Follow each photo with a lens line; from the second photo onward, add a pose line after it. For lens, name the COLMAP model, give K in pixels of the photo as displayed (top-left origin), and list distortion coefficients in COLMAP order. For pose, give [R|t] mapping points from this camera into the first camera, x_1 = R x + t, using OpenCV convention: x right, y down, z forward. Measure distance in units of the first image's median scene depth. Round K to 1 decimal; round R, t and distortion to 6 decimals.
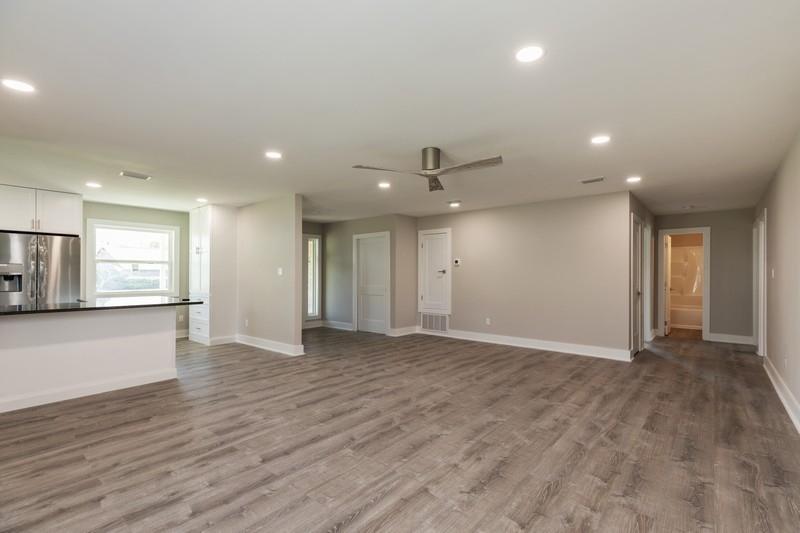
lens RADIAL K [[359.3, 0, 404.9], [0, 359.3, 274.3], [0, 0, 1]] dist [0.001891, 0.000116]
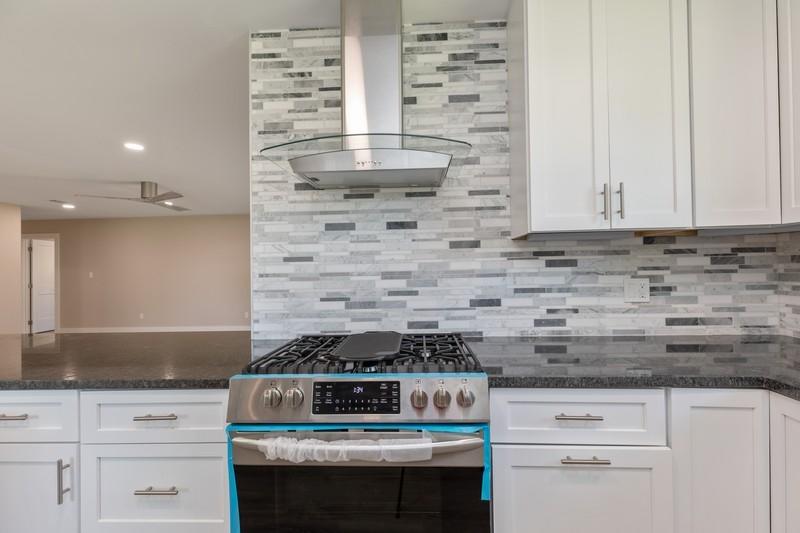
lens RADIAL K [[359.1, 0, 403.9], [0, 359.1, 265.4], [0, 0, 1]] dist [0.003158, 0.000338]
pose [[-0.609581, 0.018057, 0.792518, -1.135640], [0.016688, 0.999811, -0.009944, -0.002636], [-0.792548, 0.007164, -0.609768, 0.754743]]
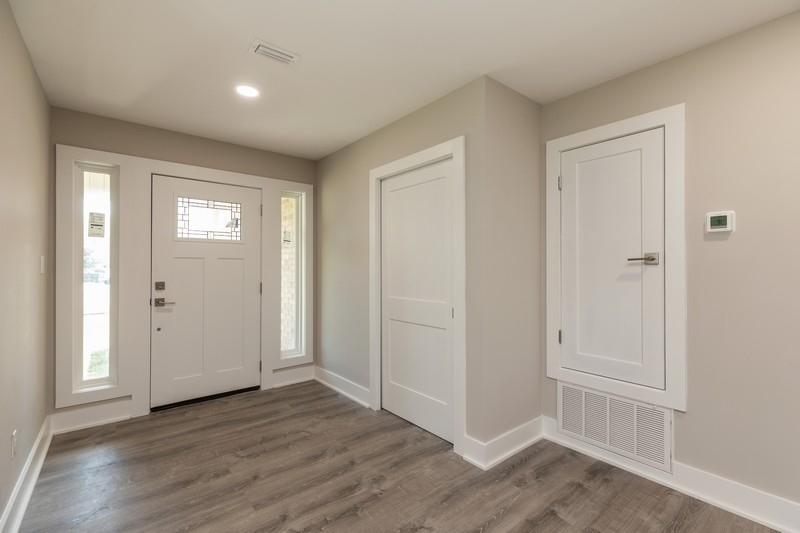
lens RADIAL K [[359.1, 0, 403.9], [0, 359.1, 265.4], [0, 0, 1]] dist [0.003158, 0.000338]
pose [[0.984657, -0.001669, -0.174494, -0.059390], [0.000820, 0.999987, -0.004933, -0.001159], [0.174500, 0.004714, 0.984646, 0.993023]]
